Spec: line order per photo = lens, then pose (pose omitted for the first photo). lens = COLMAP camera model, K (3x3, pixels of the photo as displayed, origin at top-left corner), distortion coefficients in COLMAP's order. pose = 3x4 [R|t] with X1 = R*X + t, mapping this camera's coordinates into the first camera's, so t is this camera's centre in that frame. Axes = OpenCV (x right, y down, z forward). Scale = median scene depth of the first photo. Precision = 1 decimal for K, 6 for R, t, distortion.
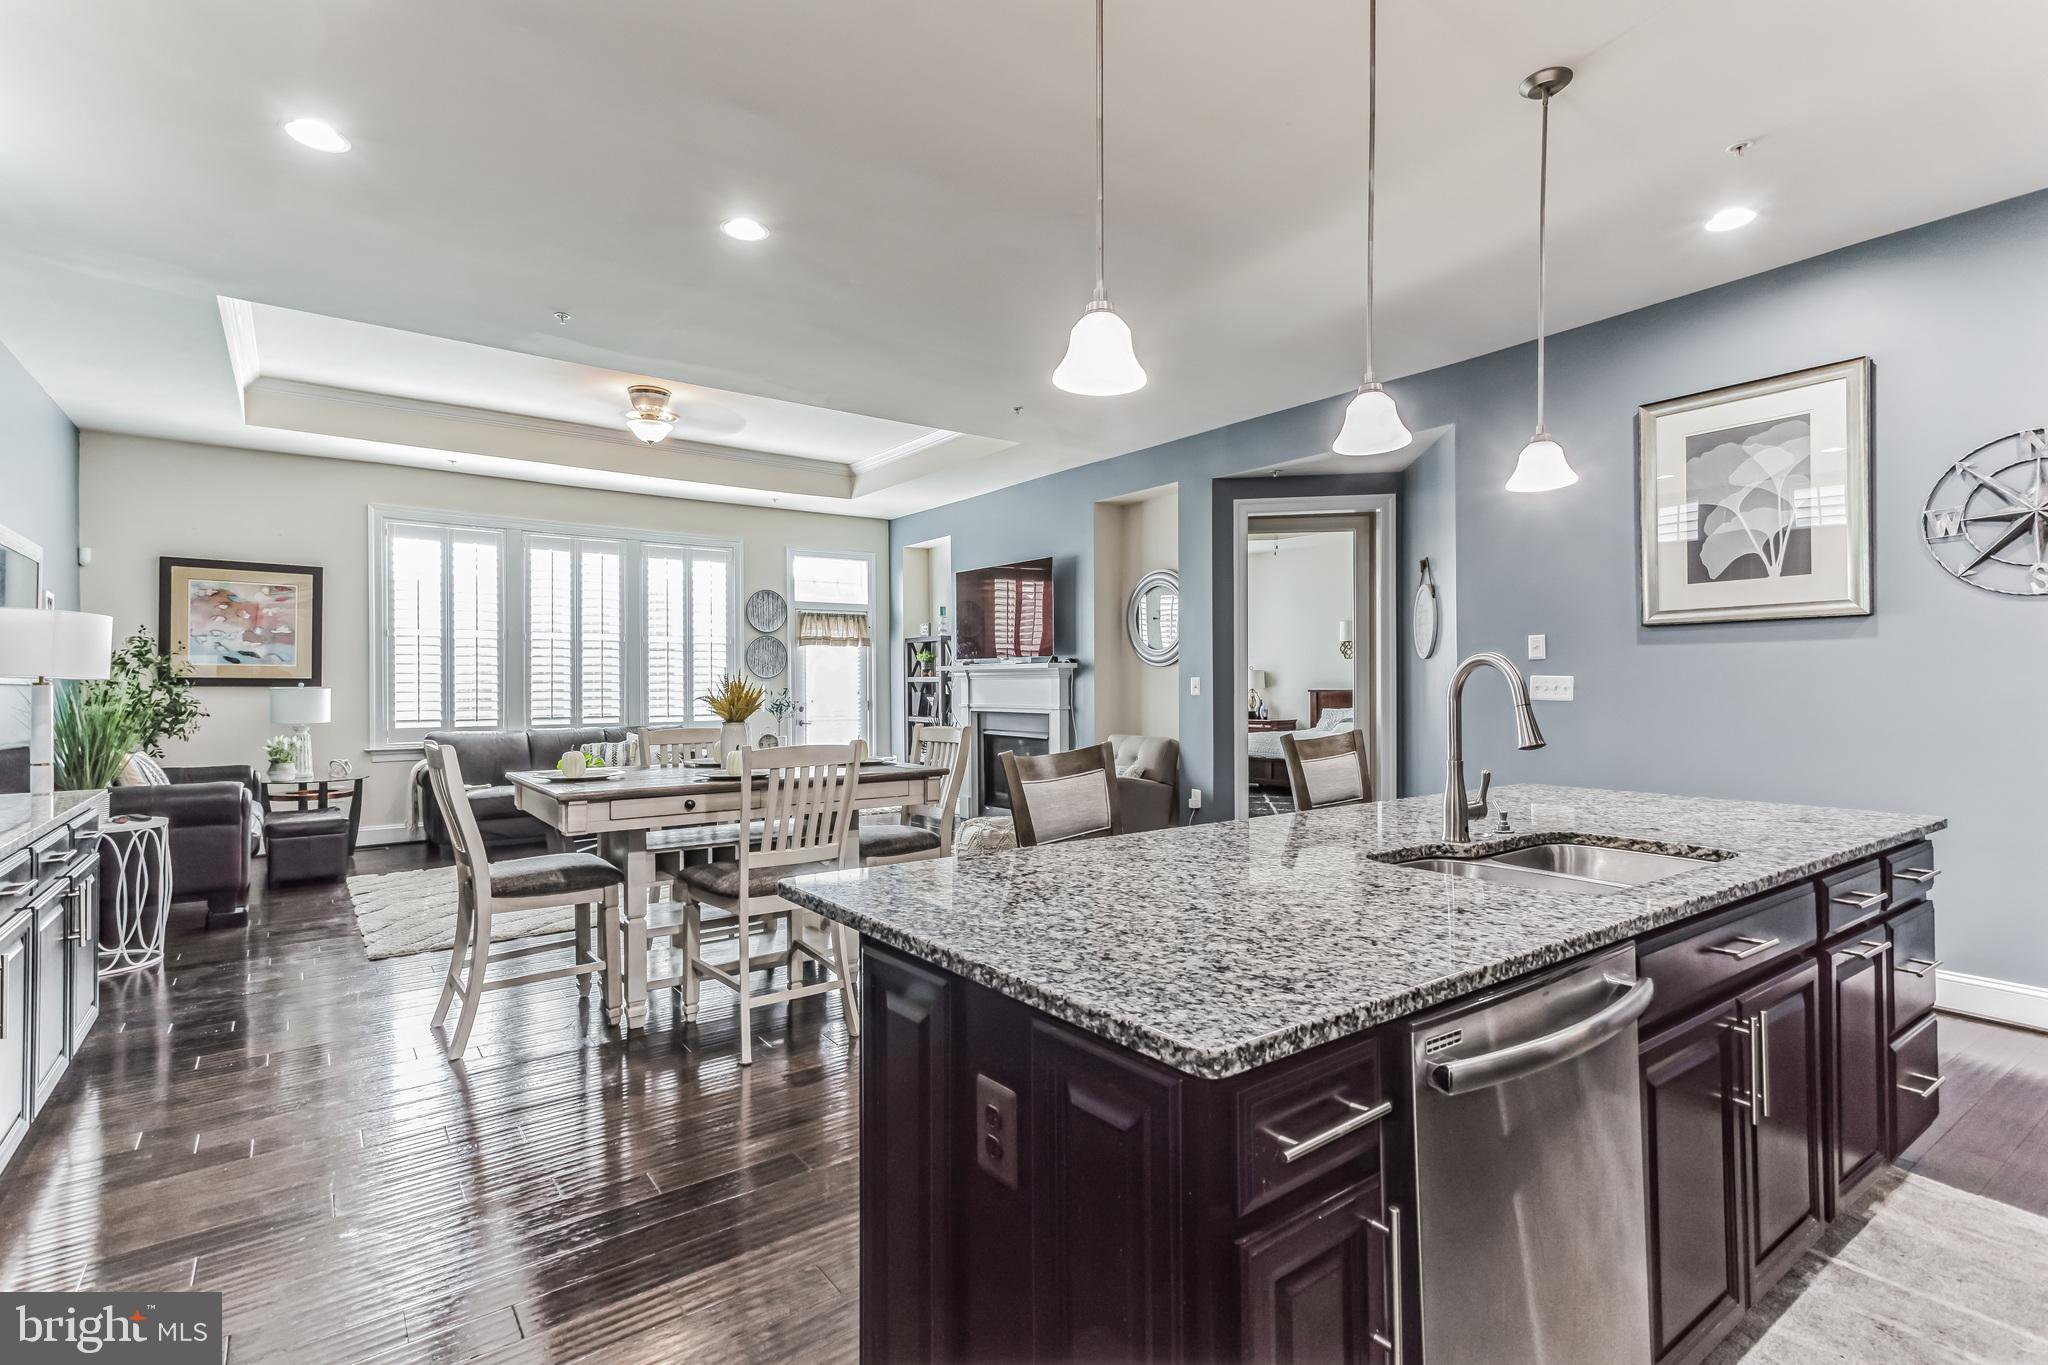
lens RADIAL K [[977.7, 0, 1019.8], [0, 977.7, 676.8], [0, 0, 1]] dist [0.032109, 0.001293]
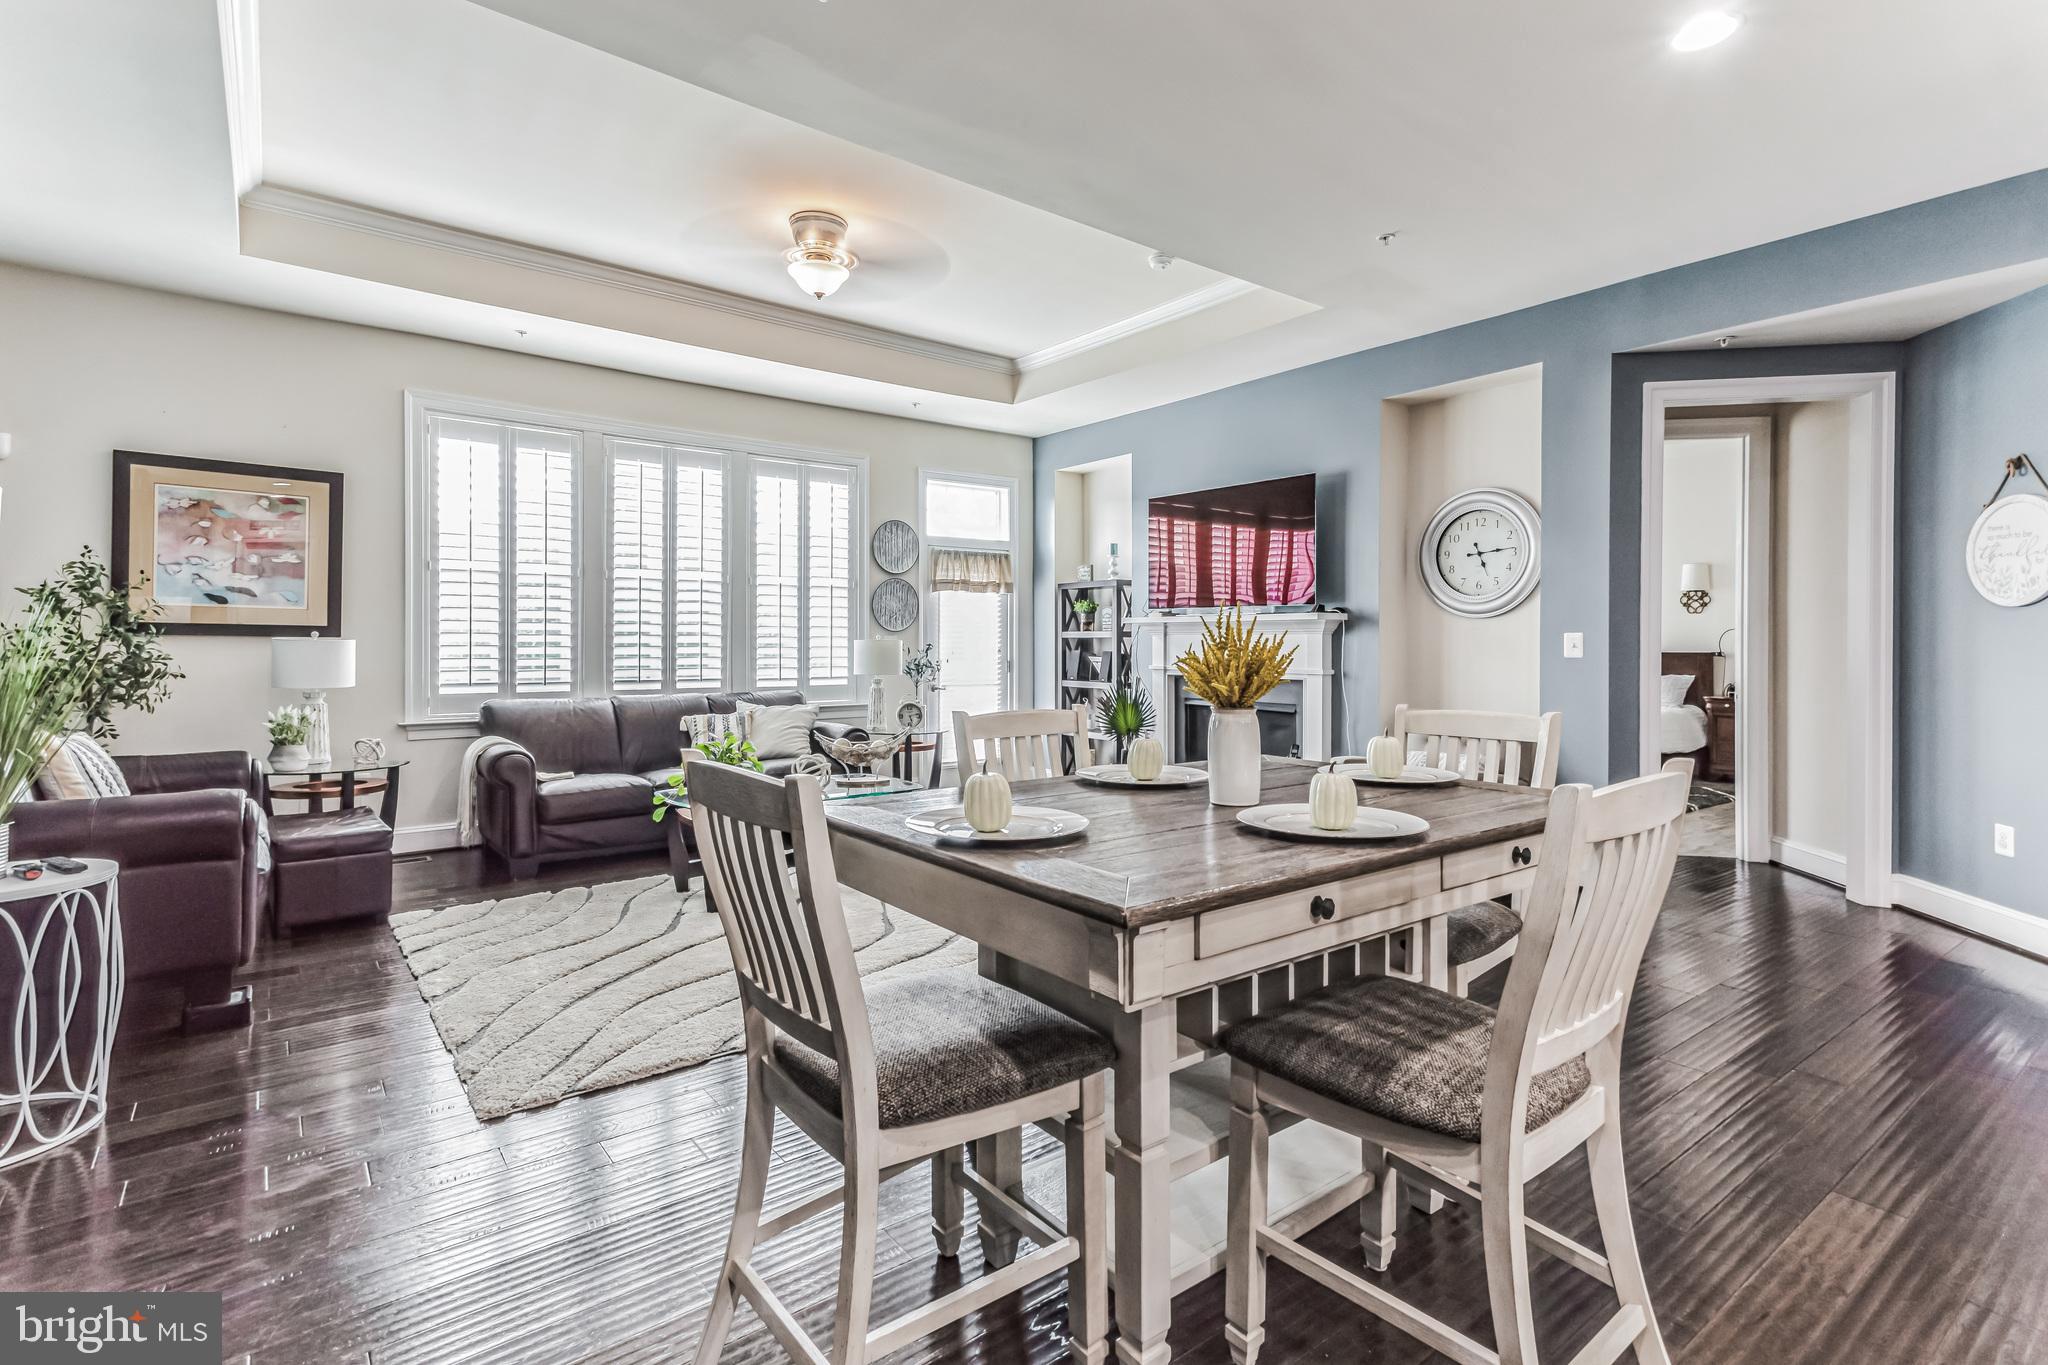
lens RADIAL K [[977.7, 0, 1025.3], [0, 977.7, 637.1], [0, 0, 1]] dist [0.032109, 0.001293]
pose [[0.999692, 0.007243, 0.023747, -0.211259], [-0.007273, 0.999973, 0.001160, 0.005140], [-0.023738, -0.001333, 0.999717, 0.251667]]
